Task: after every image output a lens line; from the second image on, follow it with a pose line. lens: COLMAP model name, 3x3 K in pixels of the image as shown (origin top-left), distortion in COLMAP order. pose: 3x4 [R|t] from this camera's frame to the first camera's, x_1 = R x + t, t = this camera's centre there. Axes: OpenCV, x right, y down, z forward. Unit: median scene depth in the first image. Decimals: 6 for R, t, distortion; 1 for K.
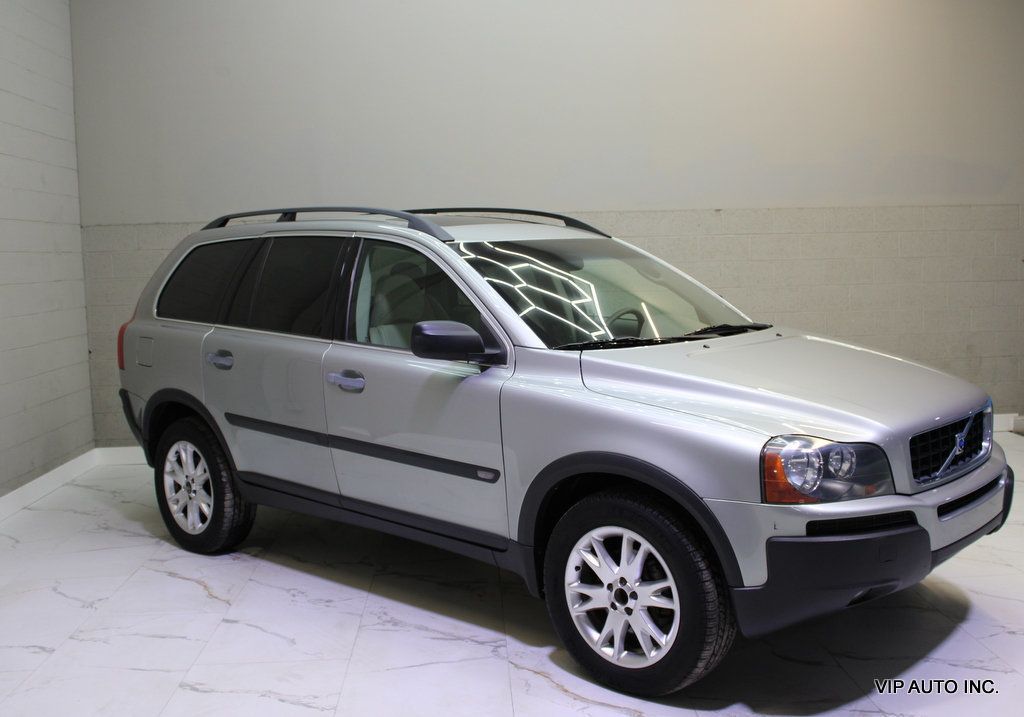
lens RADIAL K [[1100.2, 0, 513.0], [0, 1100.2, 359.1], [0, 0, 1]] dist [-0.102563, 0.000000]
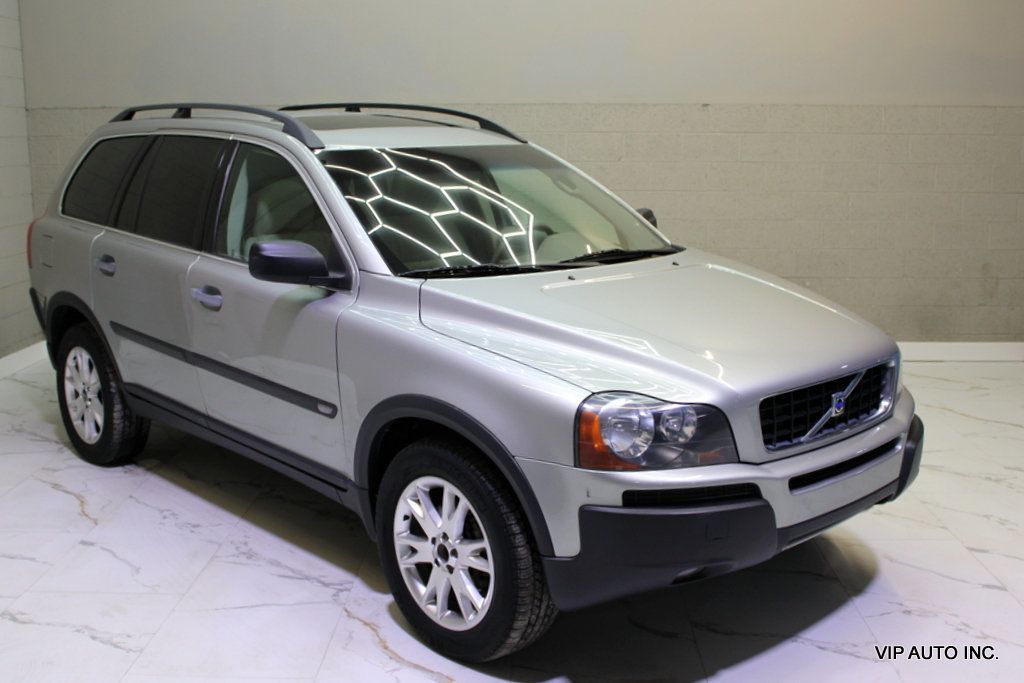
lens RADIAL K [[1142.9, 0, 511.9], [0, 1142.9, 342.6], [0, 0, 1]] dist [-0.099929, 0.000000]
pose [[0.996070, 0.039691, -0.079174, 0.193963], [-0.032009, 0.994863, 0.096038, -0.044865], [0.082579, -0.093126, 0.992224, 0.063079]]
